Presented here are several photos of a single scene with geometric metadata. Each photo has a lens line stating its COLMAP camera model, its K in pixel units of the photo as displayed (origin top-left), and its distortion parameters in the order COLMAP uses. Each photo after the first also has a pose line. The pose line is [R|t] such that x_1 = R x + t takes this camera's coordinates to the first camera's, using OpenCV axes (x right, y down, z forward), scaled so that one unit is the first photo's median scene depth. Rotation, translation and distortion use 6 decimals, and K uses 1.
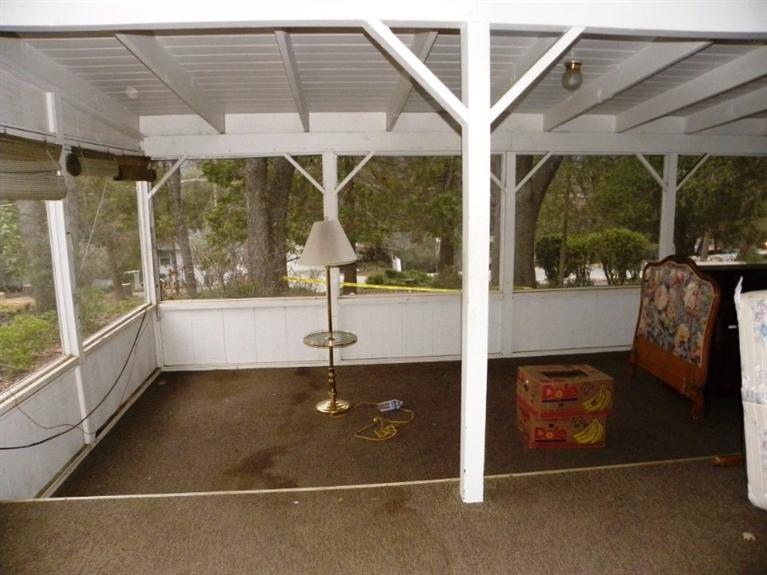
lens RADIAL K [[578.2, 0, 385.6], [0, 578.2, 285.7], [0, 0, 1]] dist [-0.157563, 0.095605]
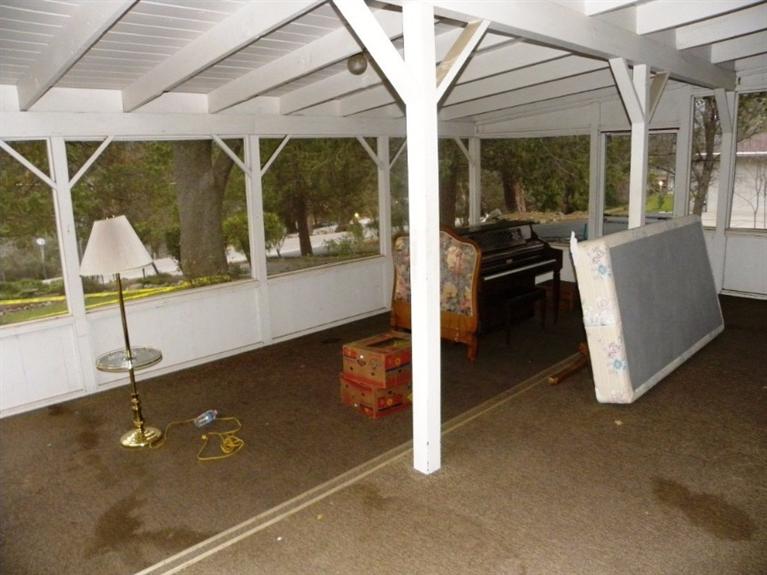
lens RADIAL K [[578.2, 0, 385.6], [0, 578.2, 285.7], [0, 0, 1]] dist [-0.157563, 0.095605]
pose [[0.780246, -0.140801, 0.609419, -0.307066], [0.127393, 0.989684, 0.065555, -0.020250], [-0.612362, 0.026487, 0.790134, 0.133960]]
